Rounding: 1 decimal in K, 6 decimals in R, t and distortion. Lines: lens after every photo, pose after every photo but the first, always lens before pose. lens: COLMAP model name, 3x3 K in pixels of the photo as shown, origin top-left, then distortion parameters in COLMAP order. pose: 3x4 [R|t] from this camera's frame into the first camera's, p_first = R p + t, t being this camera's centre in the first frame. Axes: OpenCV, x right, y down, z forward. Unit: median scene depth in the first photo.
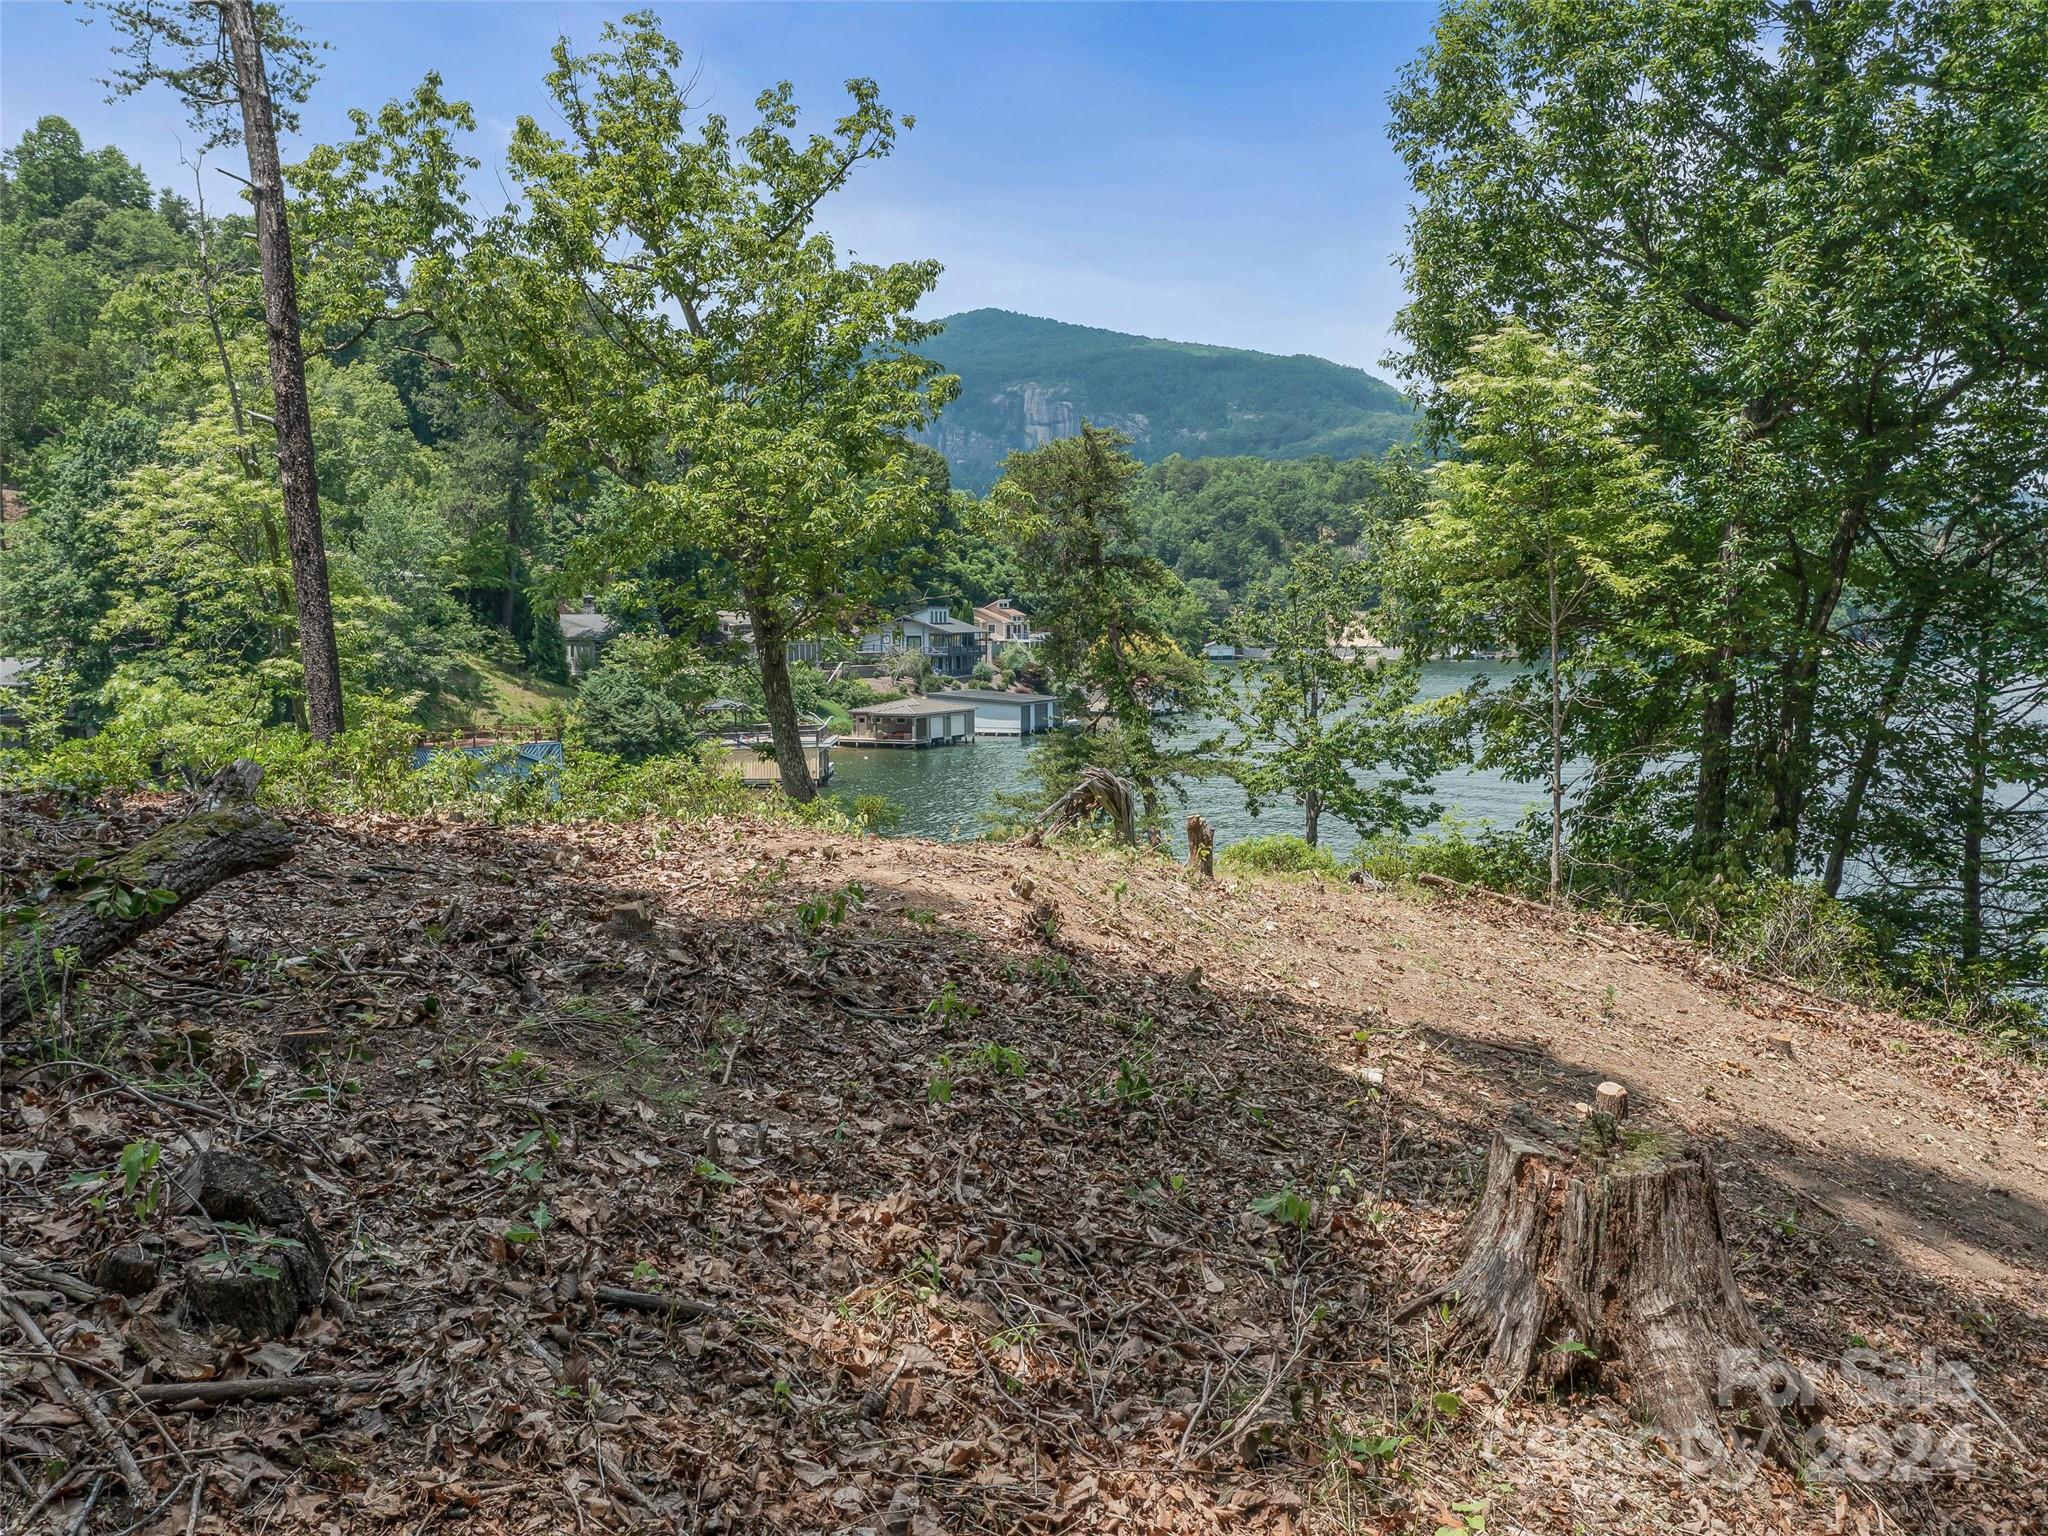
lens RADIAL K [[1817.7, 0, 1020.2], [0, 1817.7, 757.6], [0, 0, 1]] dist [-0.026265, -0.002069]
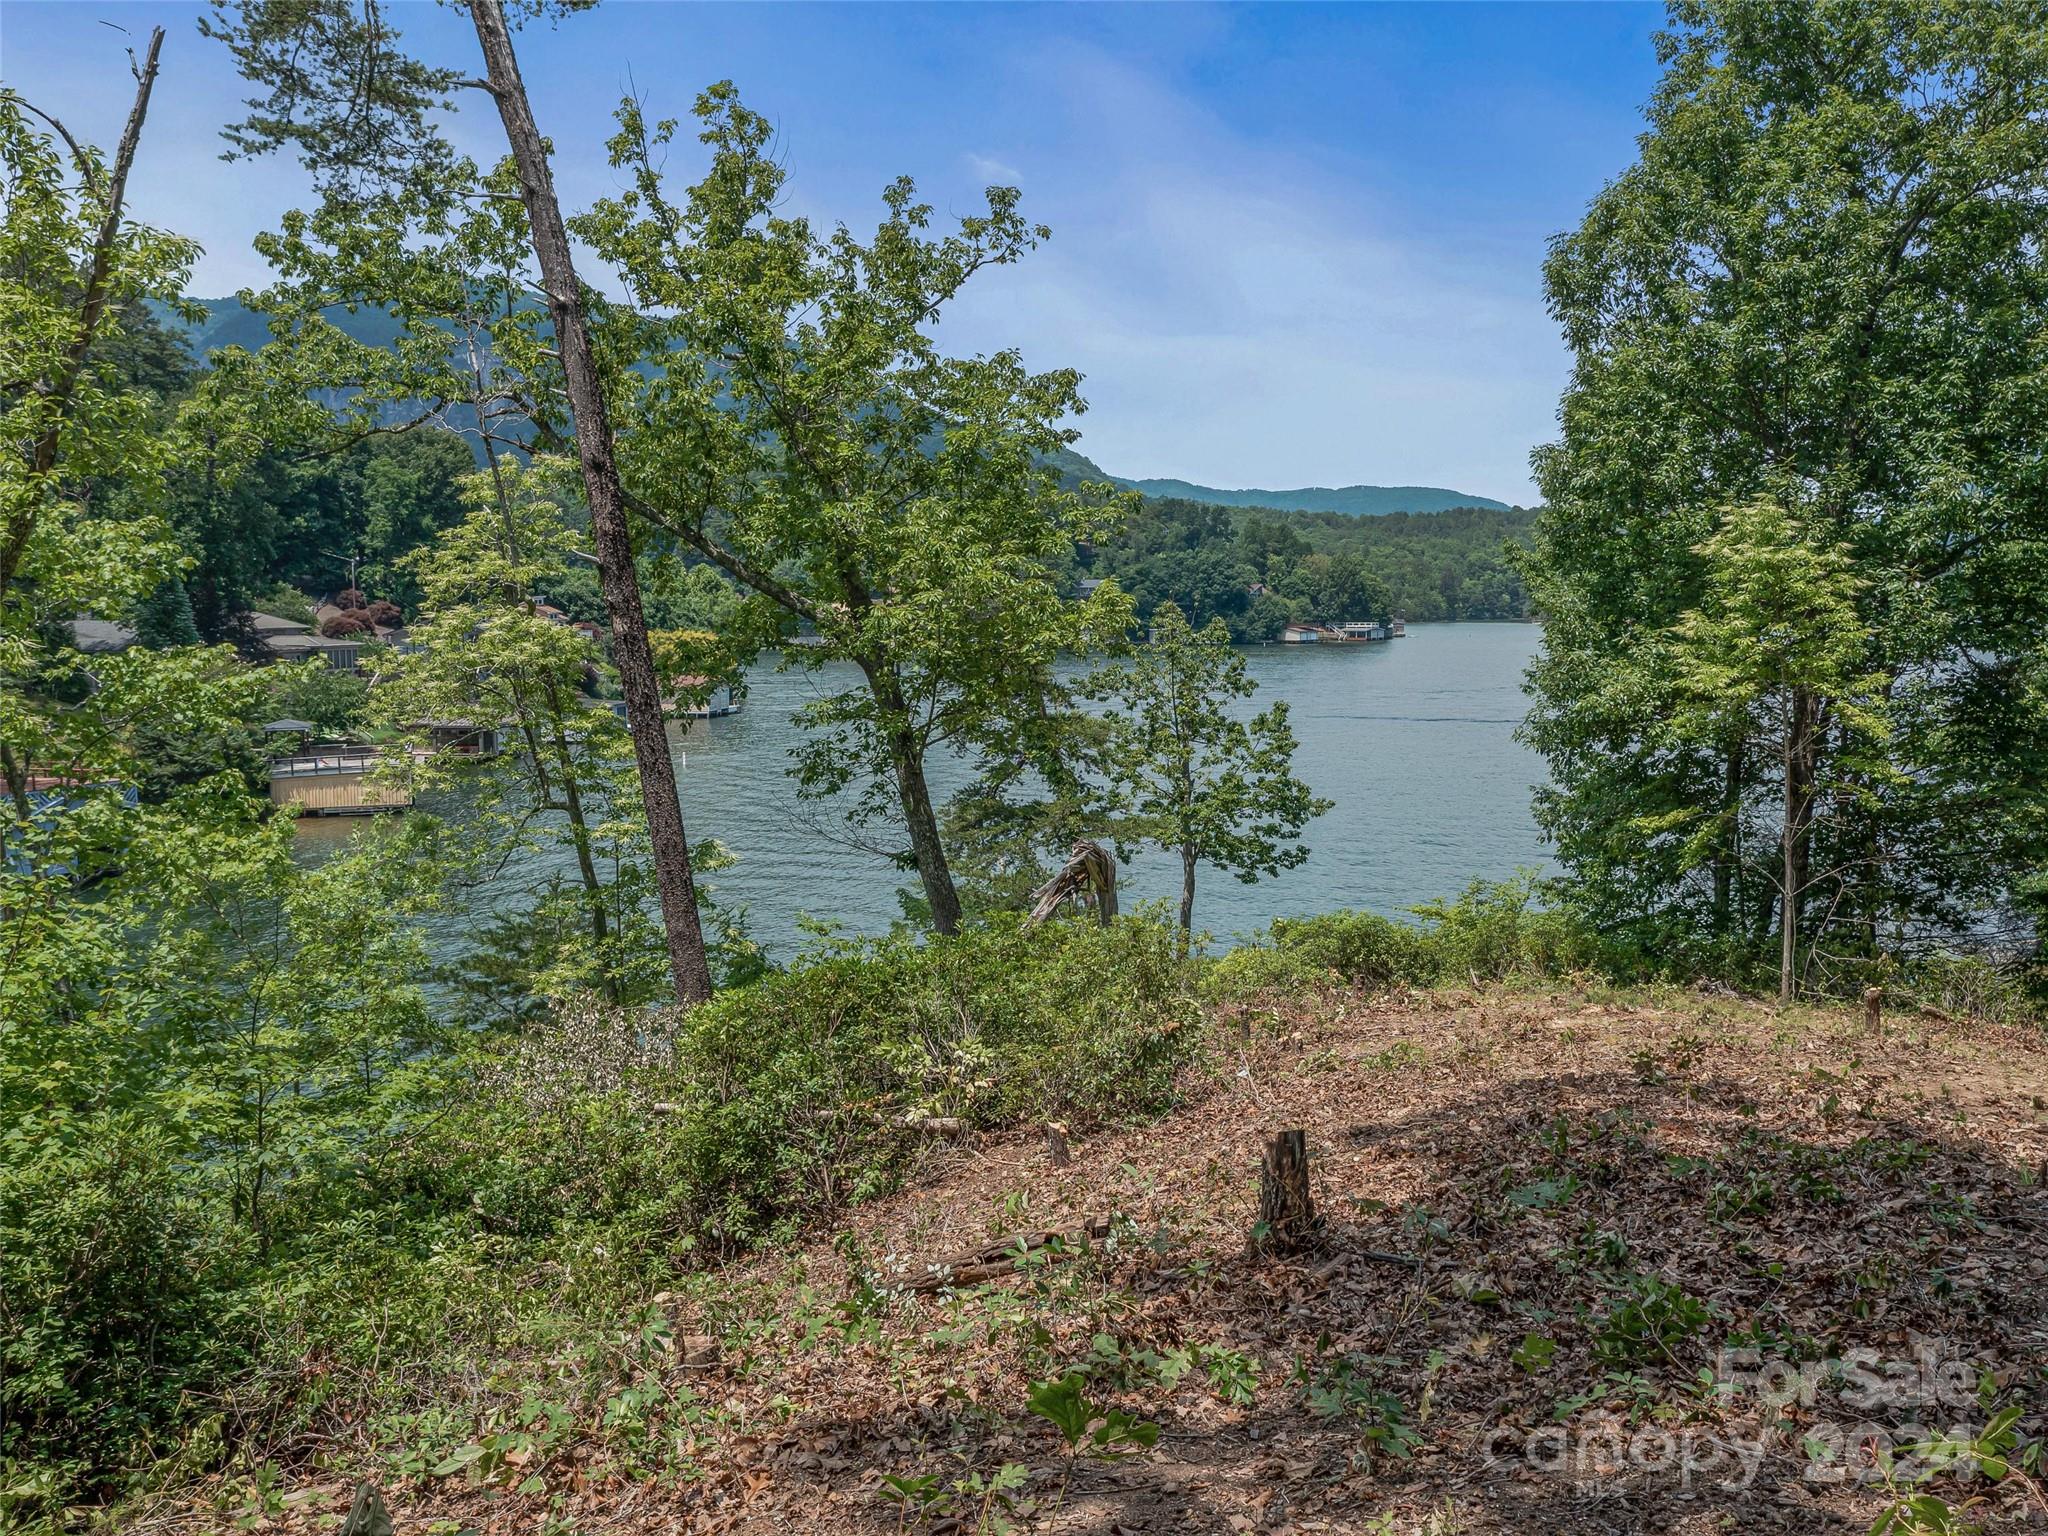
lens RADIAL K [[1818.9, 0, 1151.0], [0, 1818.9, 760.8], [0, 0, 1]] dist [-0.026520, 0.003976]
pose [[0.936212, -0.029889, 0.350163, -0.241452], [0.025773, 0.999533, 0.016410, -0.047342], [-0.350490, -0.006338, 0.936545, 0.021354]]
